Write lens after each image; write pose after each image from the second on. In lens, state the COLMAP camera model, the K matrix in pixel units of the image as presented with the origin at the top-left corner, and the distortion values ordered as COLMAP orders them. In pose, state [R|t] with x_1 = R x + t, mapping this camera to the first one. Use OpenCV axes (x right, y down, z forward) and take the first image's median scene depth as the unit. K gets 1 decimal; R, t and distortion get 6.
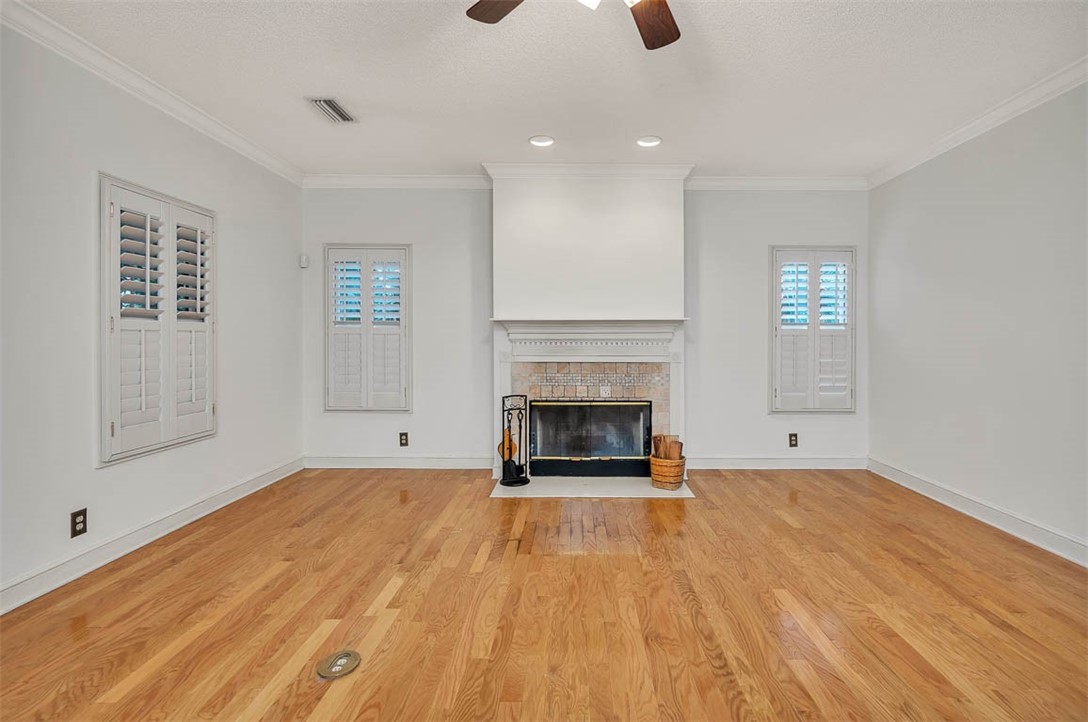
lens RADIAL K [[473.1, 0, 562.3], [0, 473.1, 342.6], [0, 0, 1]] dist [0.000719, -0.000624]
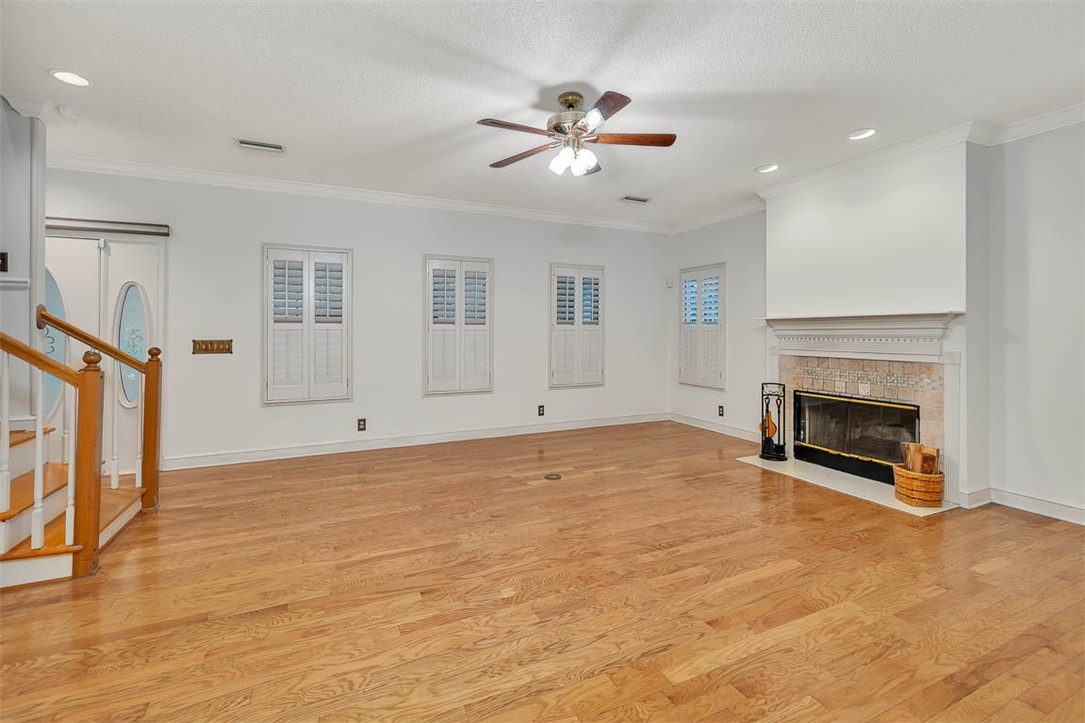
lens RADIAL K [[471.8, 0, 539.0], [0, 471.8, 329.8], [0, 0, 1]] dist [0.000719, -0.000624]
pose [[0.416699, -0.006025, -0.909024, 0.699051], [-0.009878, 0.999889, -0.011156, -0.001162], [0.908991, 0.013628, 0.416594, -0.009047]]
